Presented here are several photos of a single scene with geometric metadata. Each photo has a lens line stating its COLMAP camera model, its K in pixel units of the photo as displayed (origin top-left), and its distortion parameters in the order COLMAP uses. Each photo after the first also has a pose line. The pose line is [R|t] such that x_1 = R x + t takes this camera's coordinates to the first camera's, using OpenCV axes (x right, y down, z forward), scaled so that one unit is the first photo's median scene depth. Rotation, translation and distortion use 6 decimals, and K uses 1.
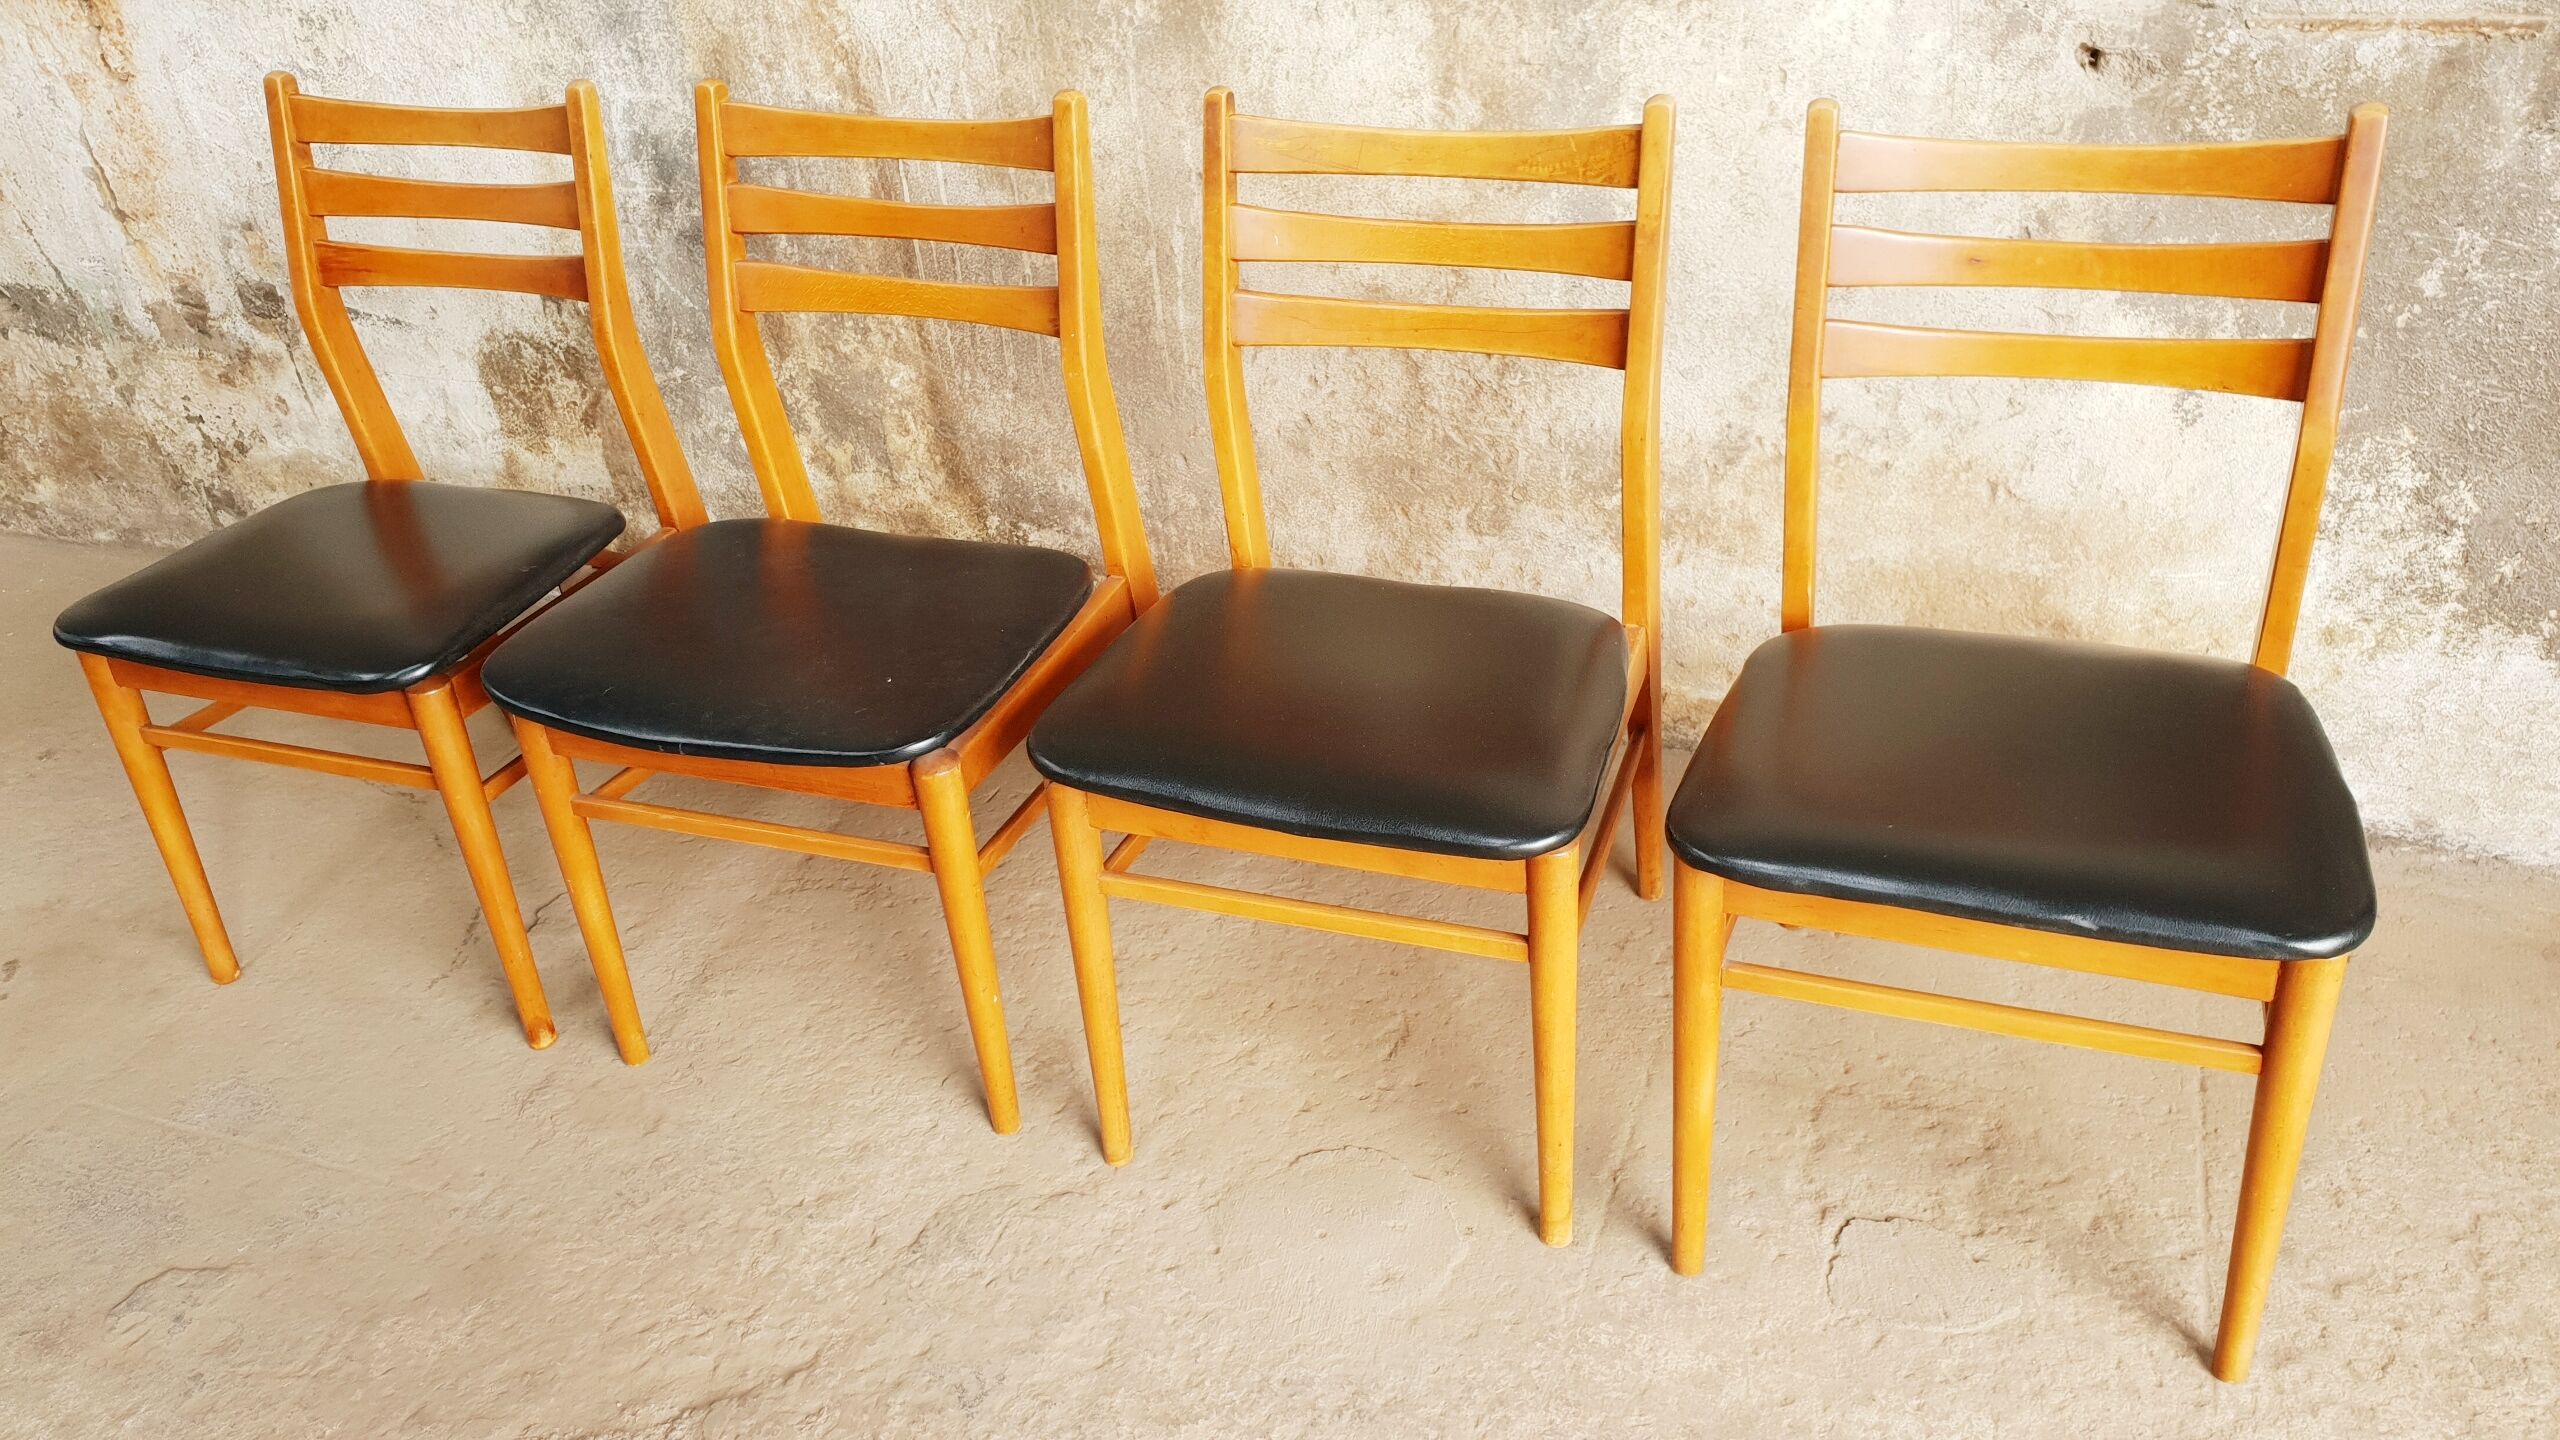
lens RADIAL K [[2005.1, 0, 1296.2], [0, 2005.1, 694.2], [0, 0, 1]] dist [0.006243, -0.002009]
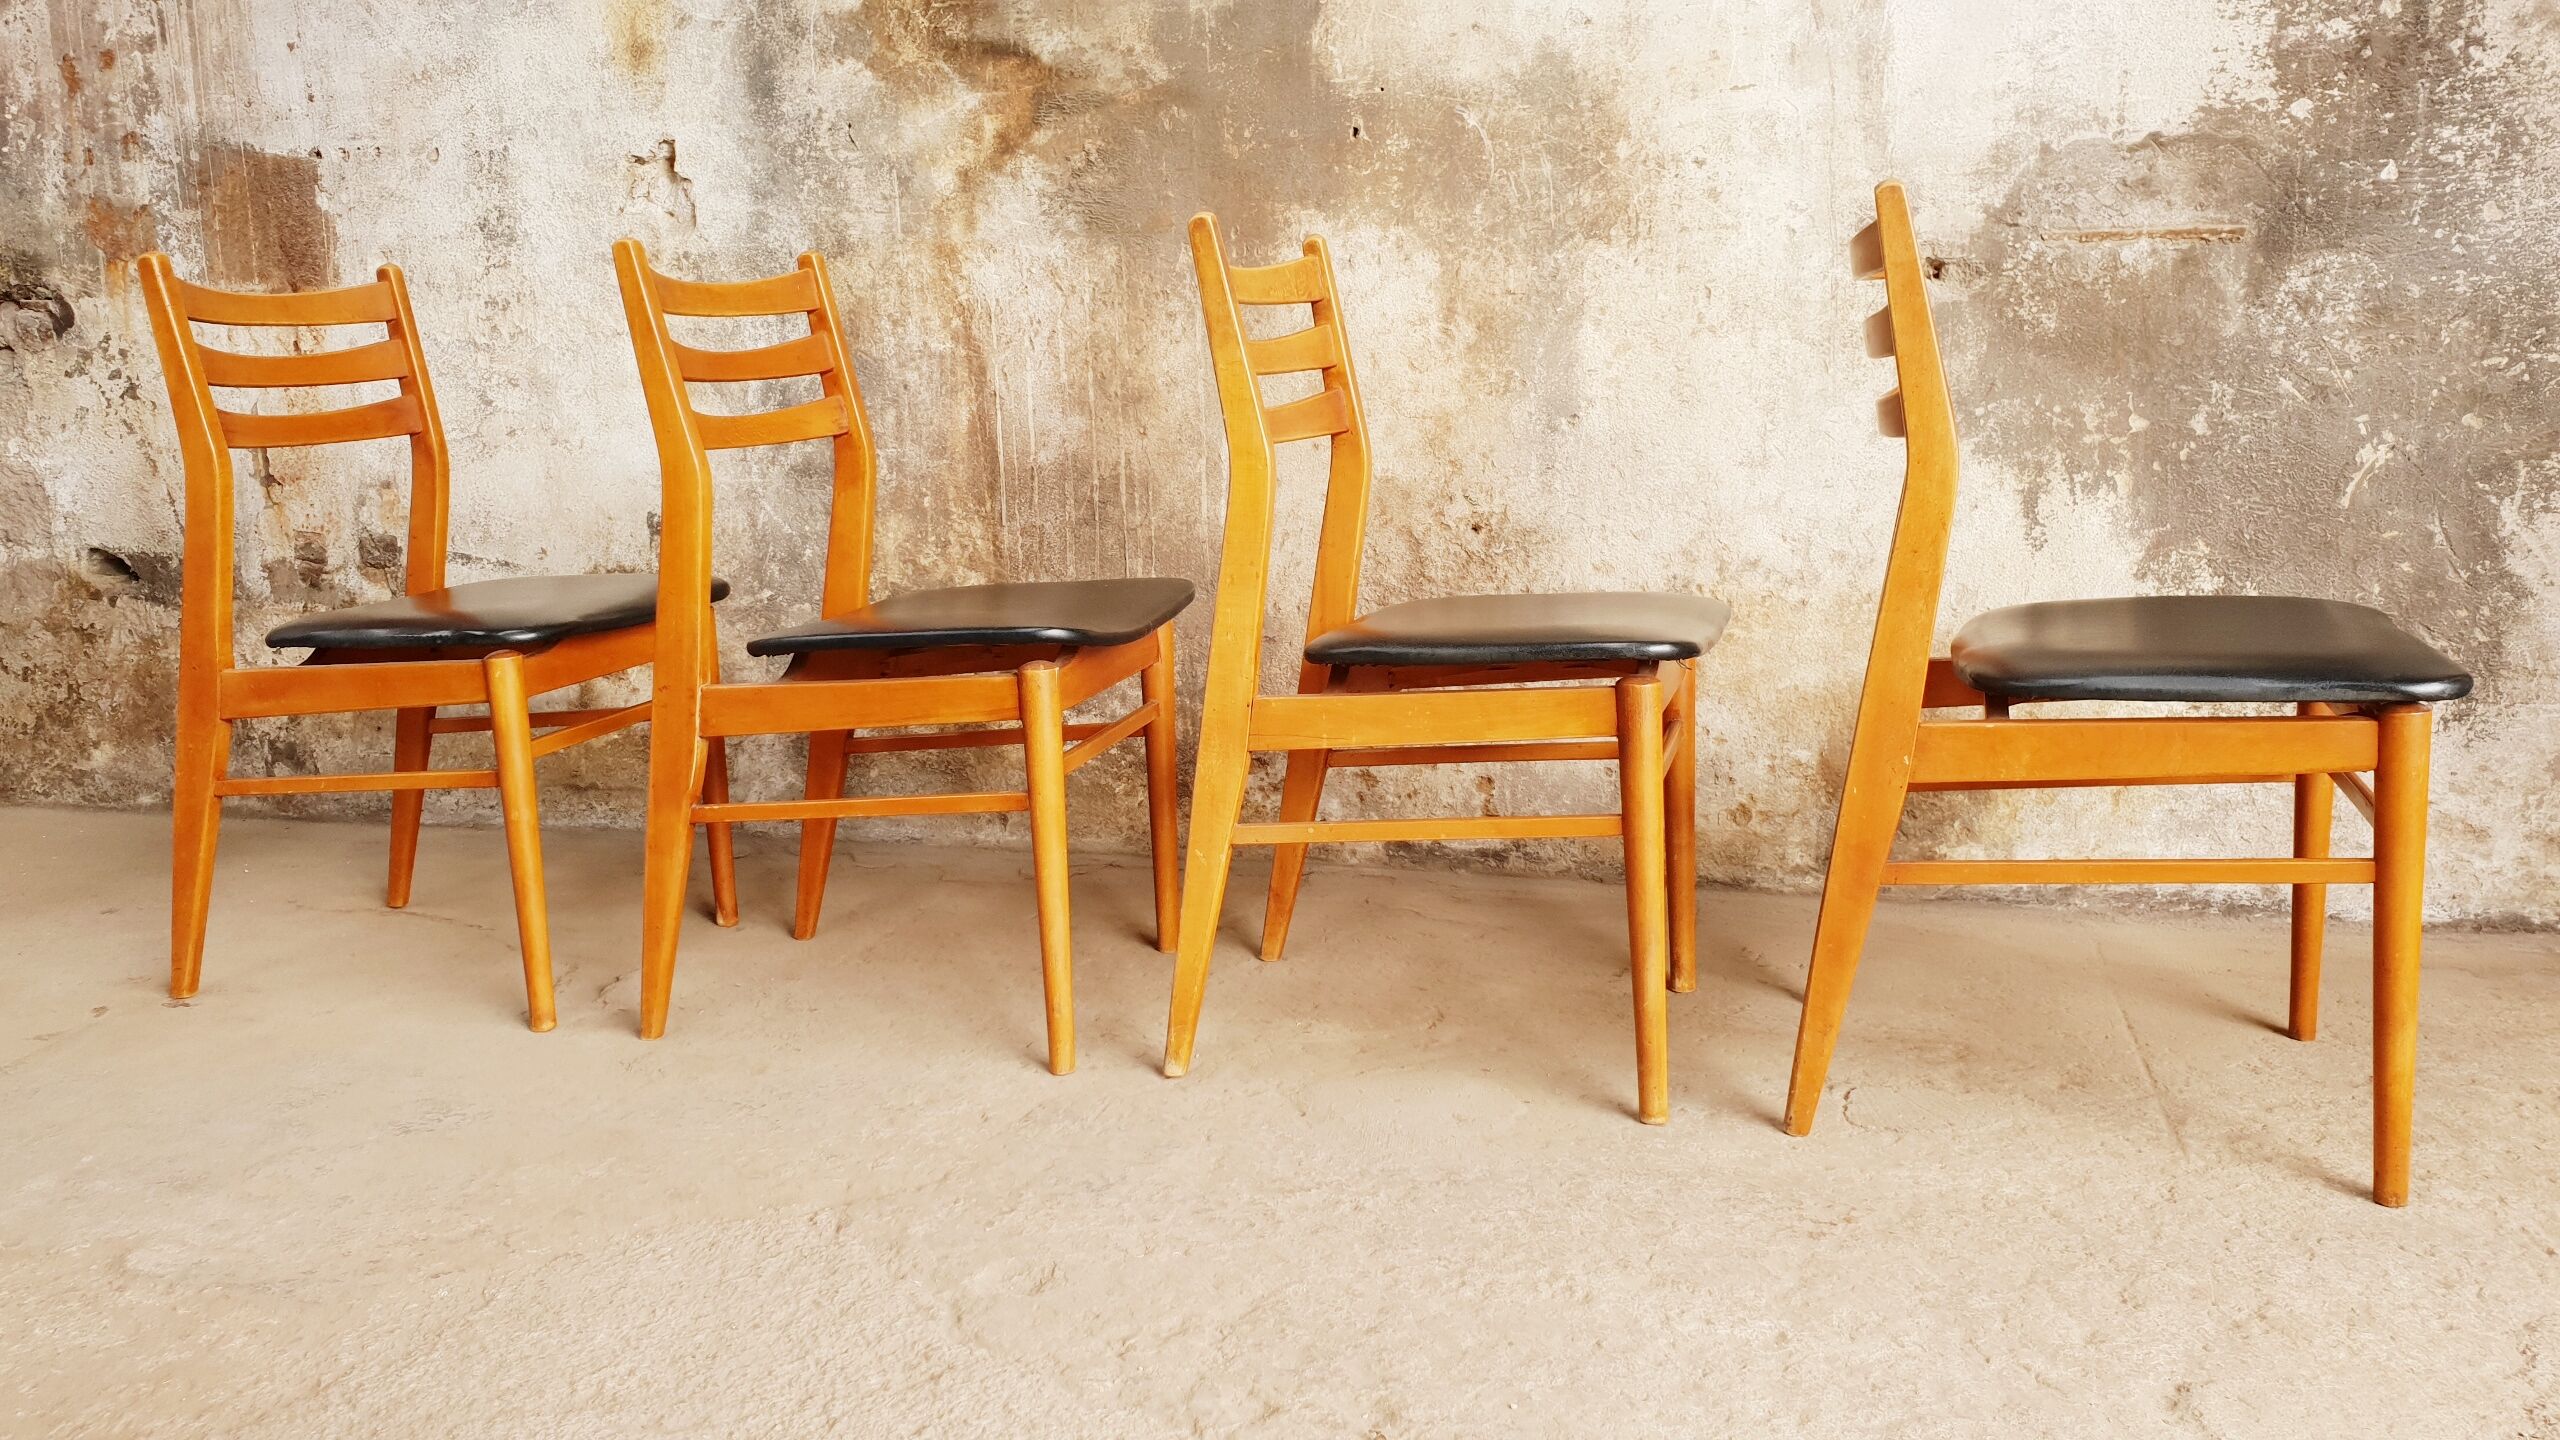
lens RADIAL K [[2005.1, 0, 1294.8], [0, 2005.1, 669.0], [0, 0, 1]] dist [0.006243, -0.002009]
pose [[0.995370, 0.039534, 0.087613, -0.130537], [-0.002785, 0.922982, -0.384834, 0.411574], [-0.096079, 0.382808, 0.918818, -0.098870]]
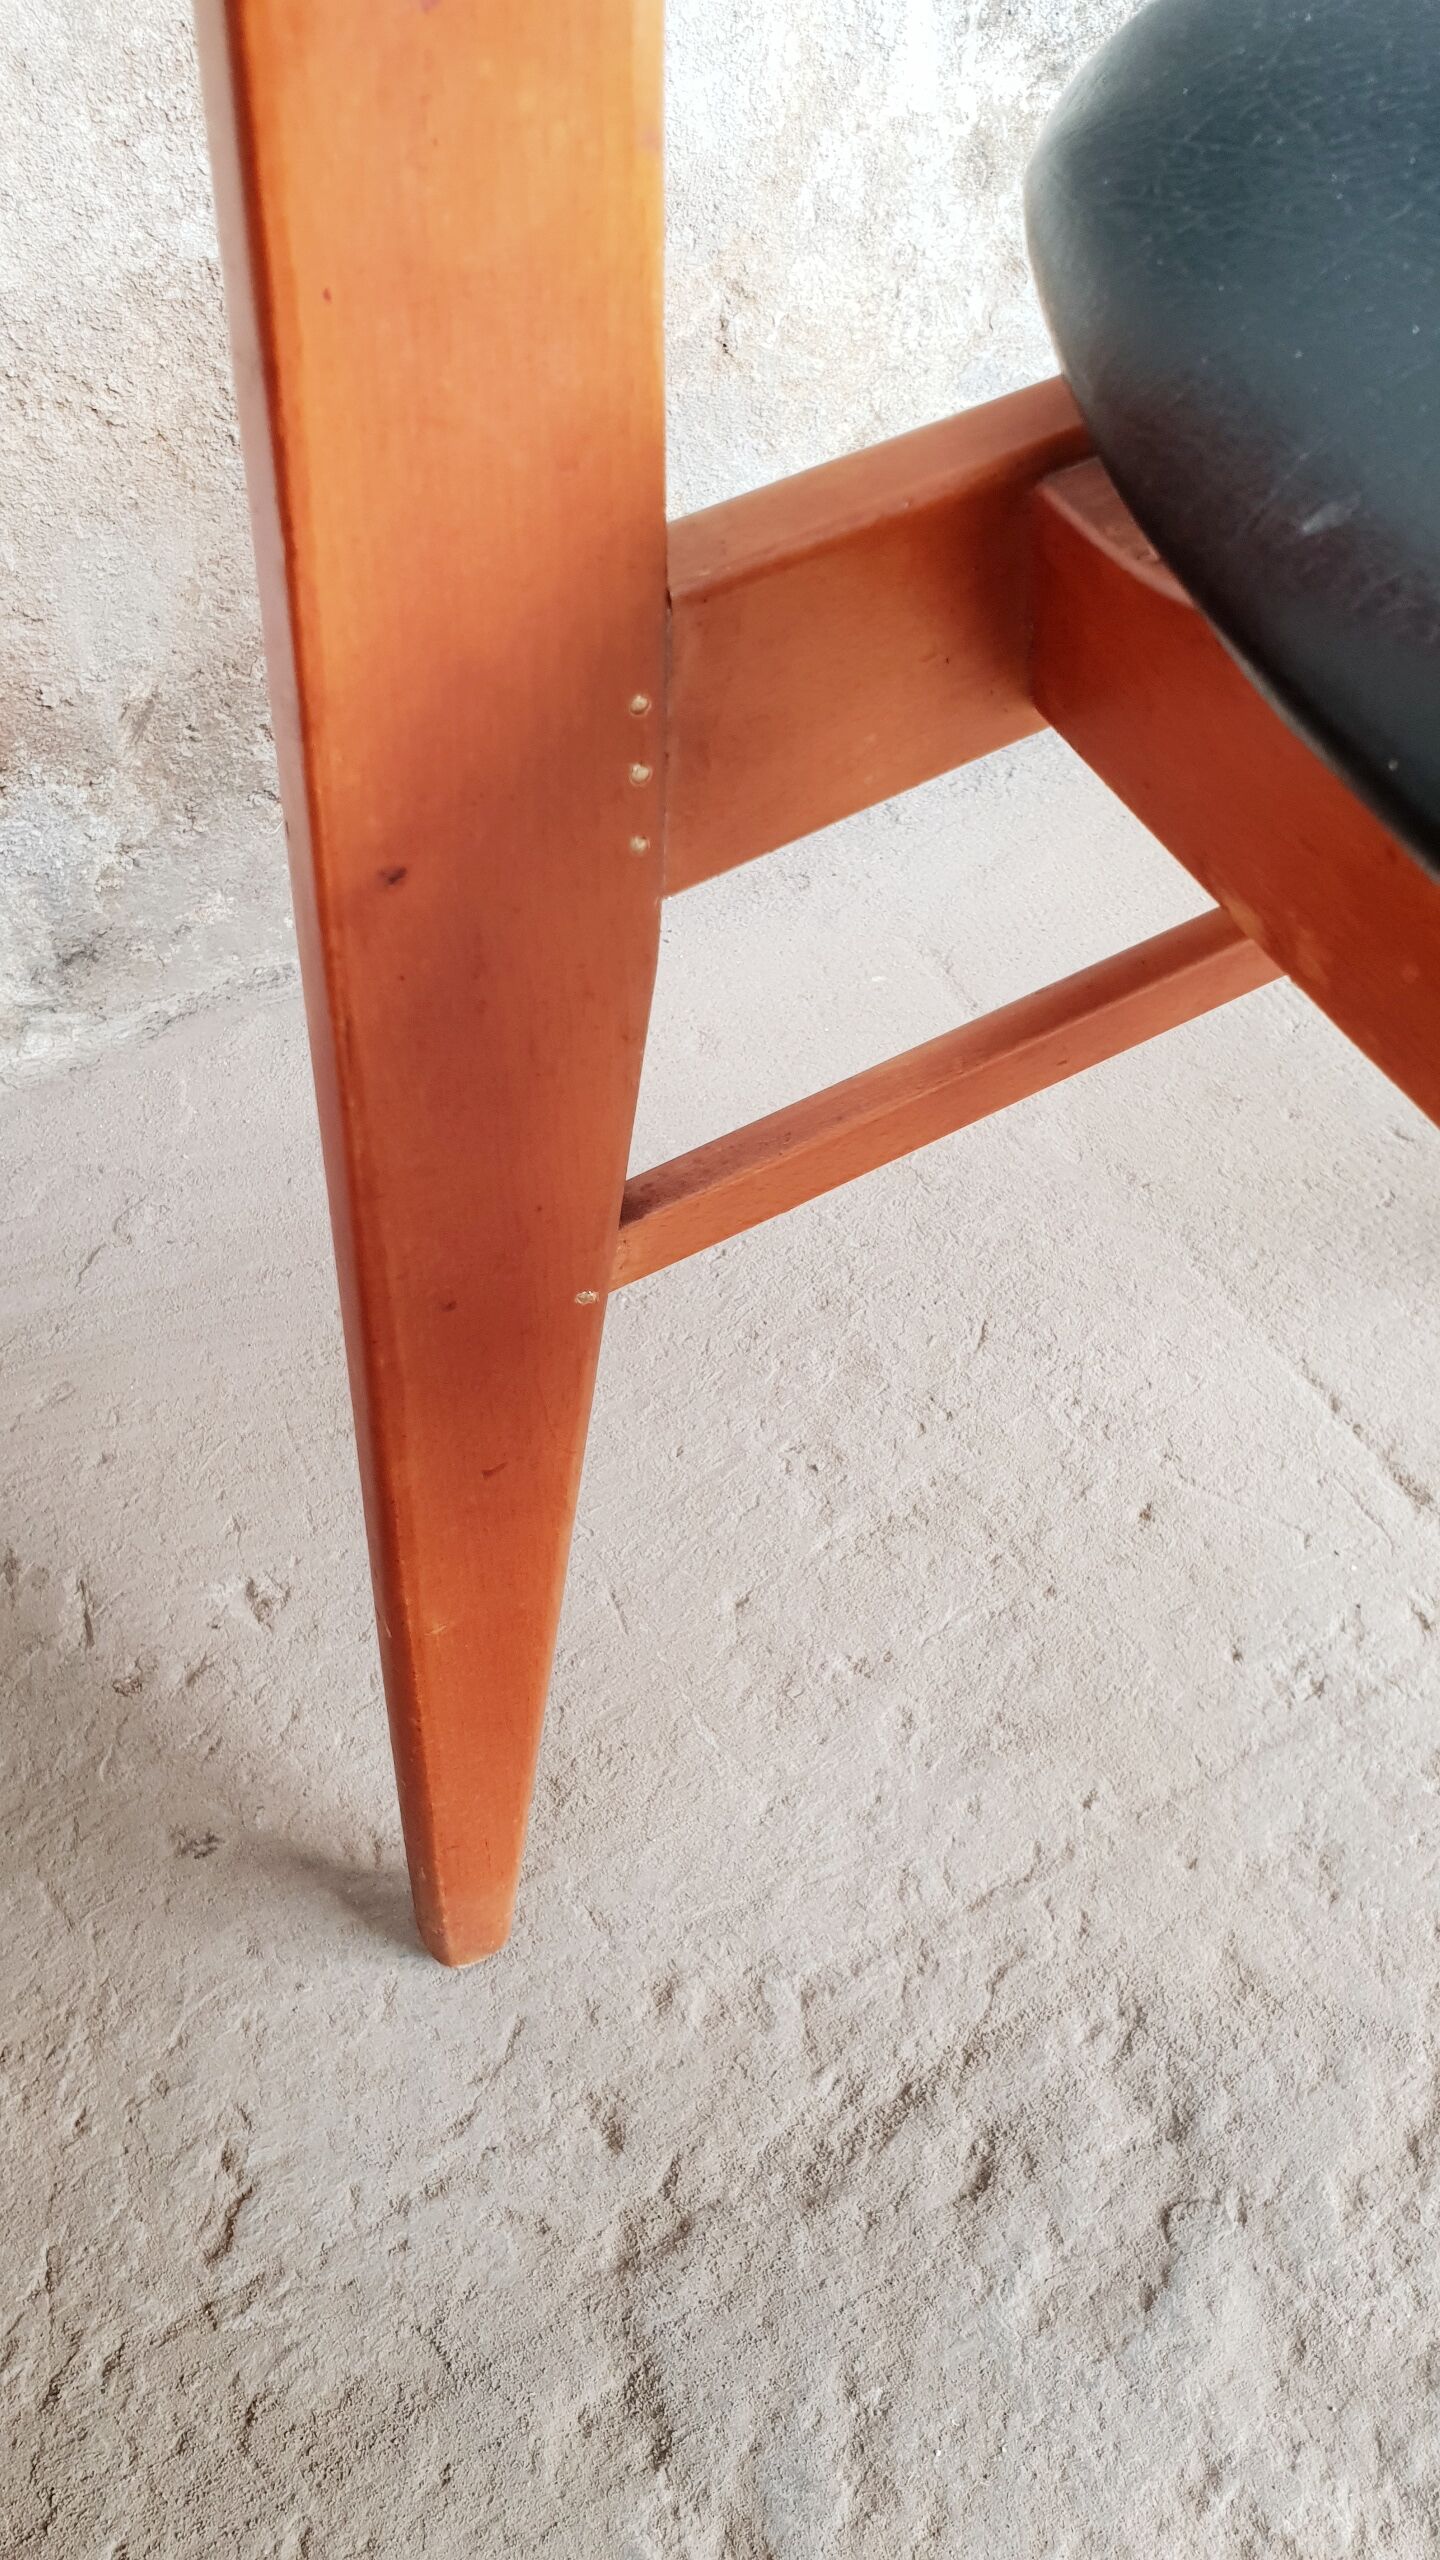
lens RADIAL K [[2005.1, 0, 713.6], [0, 2005.1, 1281.7], [0, 0, 1]] dist [0.006243, -0.002009]
pose [[0.694074, -0.540651, 0.475350, 0.199264], [0.405117, 0.839154, 0.362906, -0.009504], [-0.595097, -0.059311, 0.801462, 0.718435]]
